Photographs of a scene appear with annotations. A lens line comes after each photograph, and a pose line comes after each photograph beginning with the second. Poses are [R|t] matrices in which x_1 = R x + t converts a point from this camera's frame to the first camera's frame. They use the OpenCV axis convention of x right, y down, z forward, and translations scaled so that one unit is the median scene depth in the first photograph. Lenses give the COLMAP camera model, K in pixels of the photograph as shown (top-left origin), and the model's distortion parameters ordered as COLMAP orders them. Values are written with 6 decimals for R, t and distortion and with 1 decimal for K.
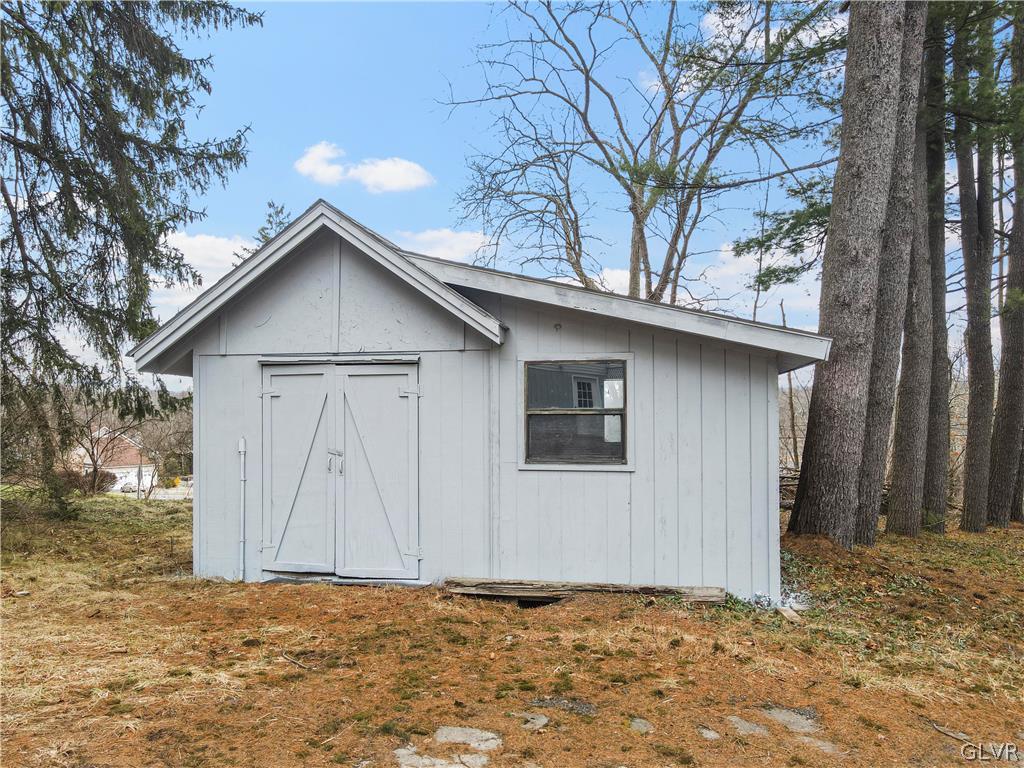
lens RADIAL K [[746.6, 0, 511.0], [0, 746.6, 401.6], [0, 0, 1]] dist [0.014349, 0.005512]
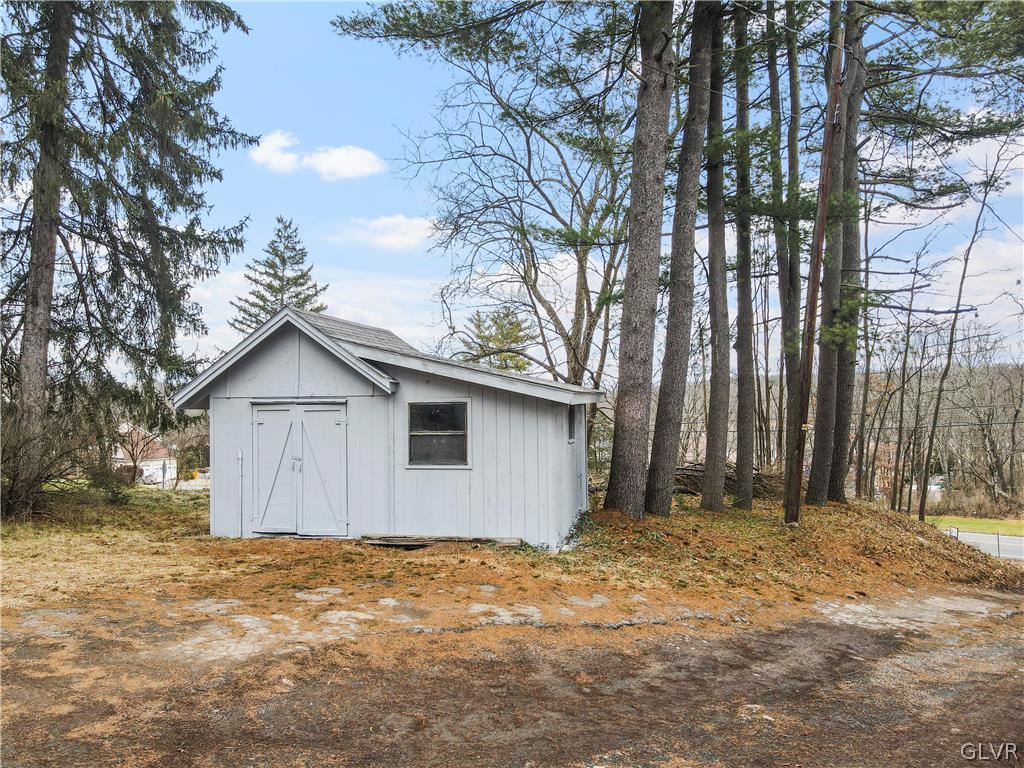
lens RADIAL K [[738.7, 0, 512.0], [0, 738.7, 384.0], [0, 0, 1]] dist [0.008326, 0.004204]
pose [[0.999860, -0.009522, -0.013793, 0.247299], [0.009378, 0.999901, -0.010466, -0.070173], [0.013892, 0.010336, 0.999850, -0.579424]]
